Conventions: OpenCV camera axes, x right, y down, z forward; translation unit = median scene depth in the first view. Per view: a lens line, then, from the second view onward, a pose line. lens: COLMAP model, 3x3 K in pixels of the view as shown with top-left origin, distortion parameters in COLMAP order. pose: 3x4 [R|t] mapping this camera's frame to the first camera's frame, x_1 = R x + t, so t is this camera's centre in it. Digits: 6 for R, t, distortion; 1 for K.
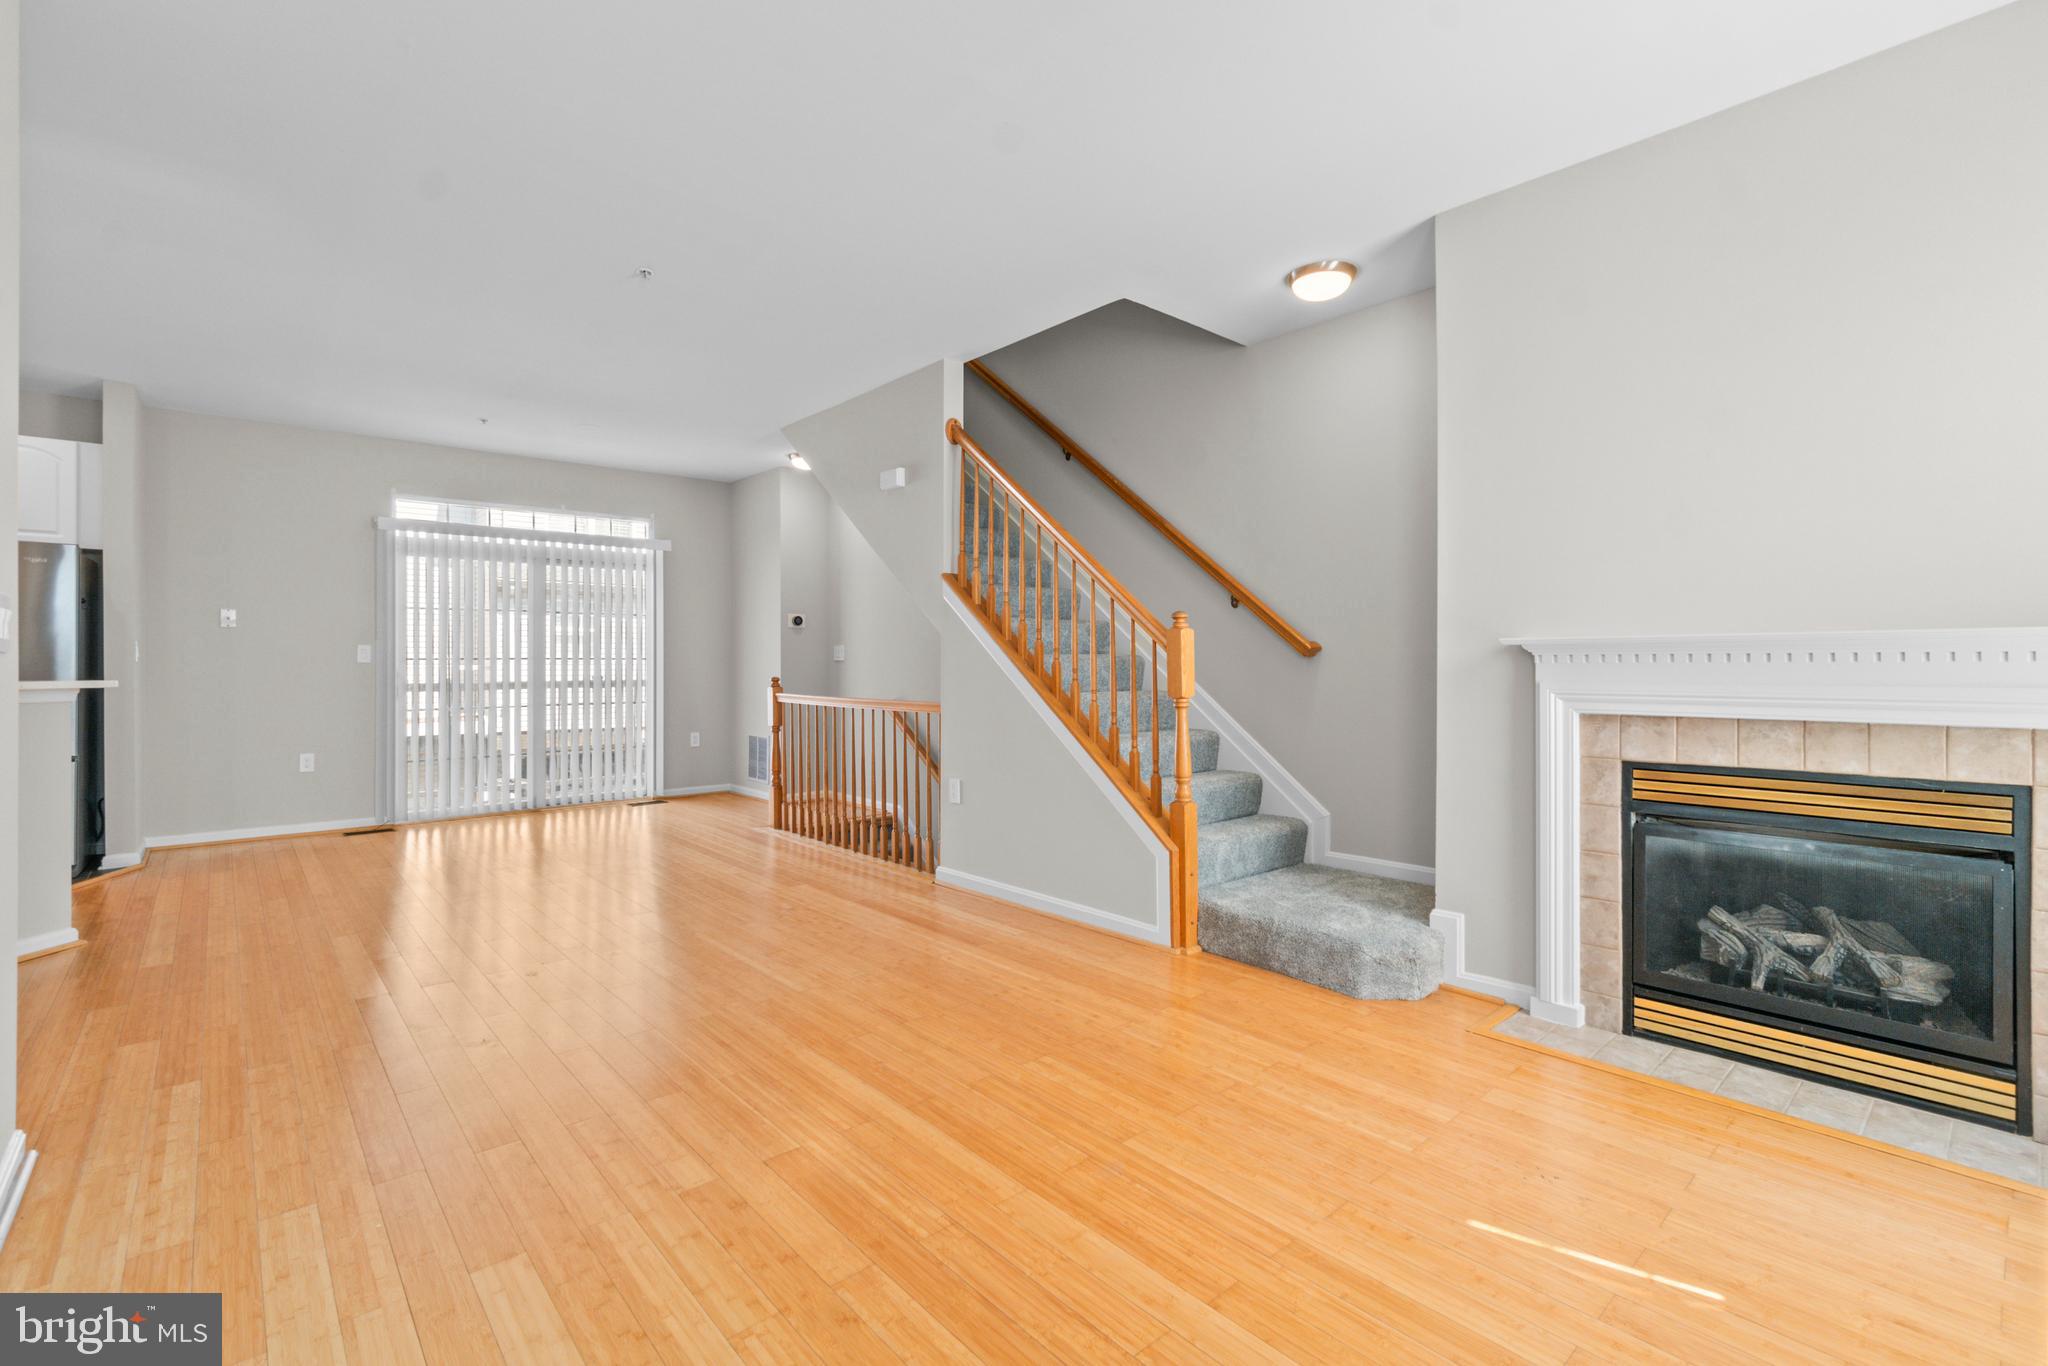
lens RADIAL K [[892.3, 0, 1040.3], [0, 892.3, 686.8], [0, 0, 1]] dist [-0.009686, 0.002752]
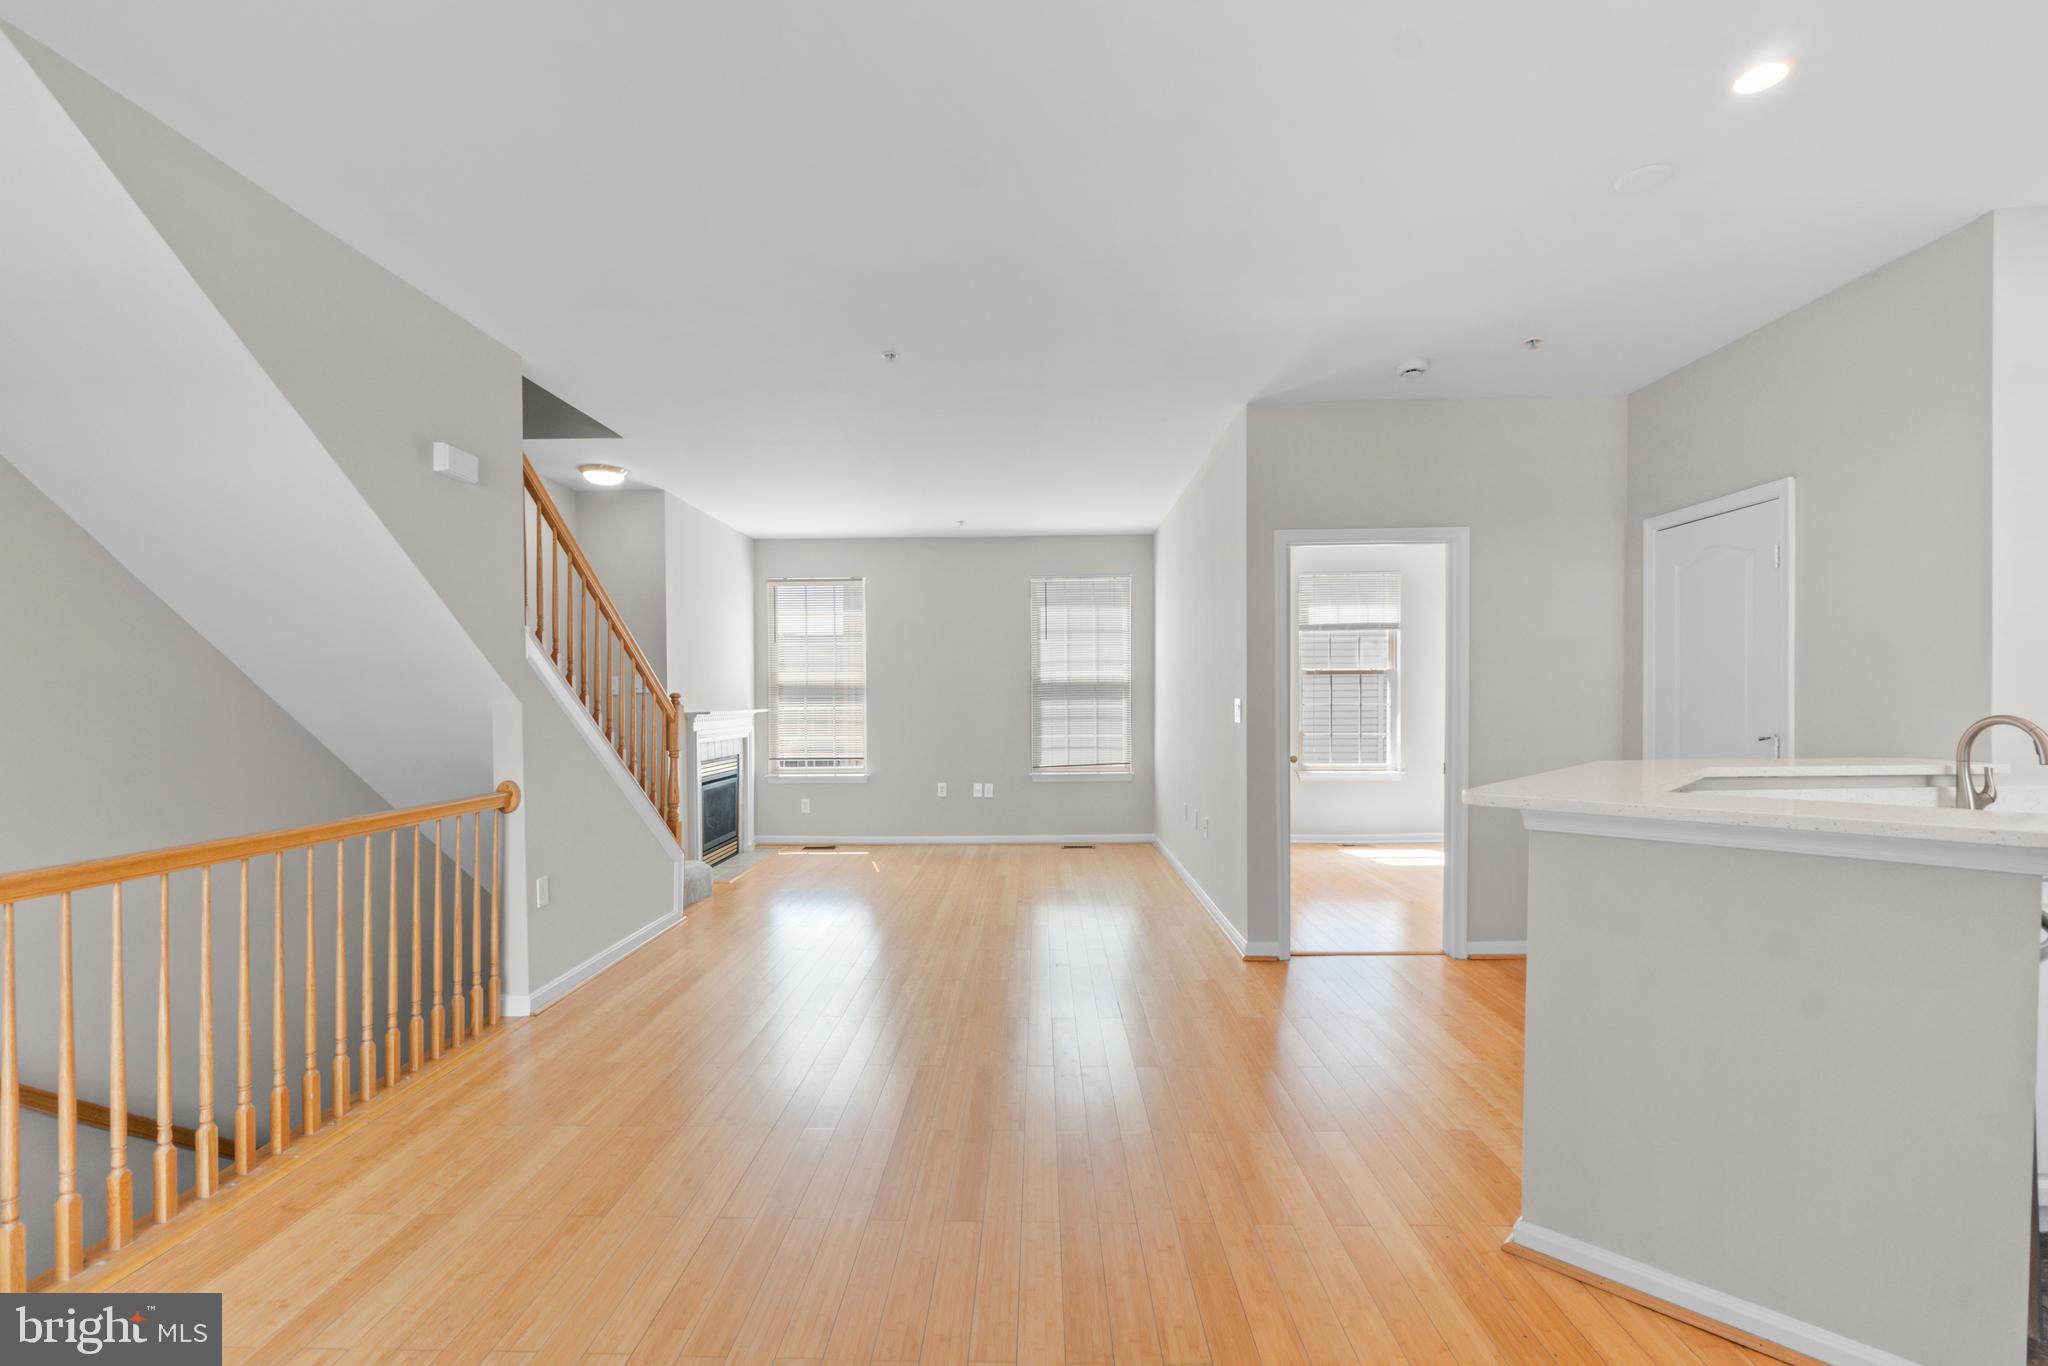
lens RADIAL K [[892.3, 0, 1016.5], [0, 892.3, 711.2], [0, 0, 1]] dist [-0.009686, 0.002752]
pose [[-0.717093, -0.005902, 0.696953, -1.412319], [0.022347, 0.999255, 0.031455, -0.094270], [-0.696619, 0.038131, -0.716427, 1.822999]]
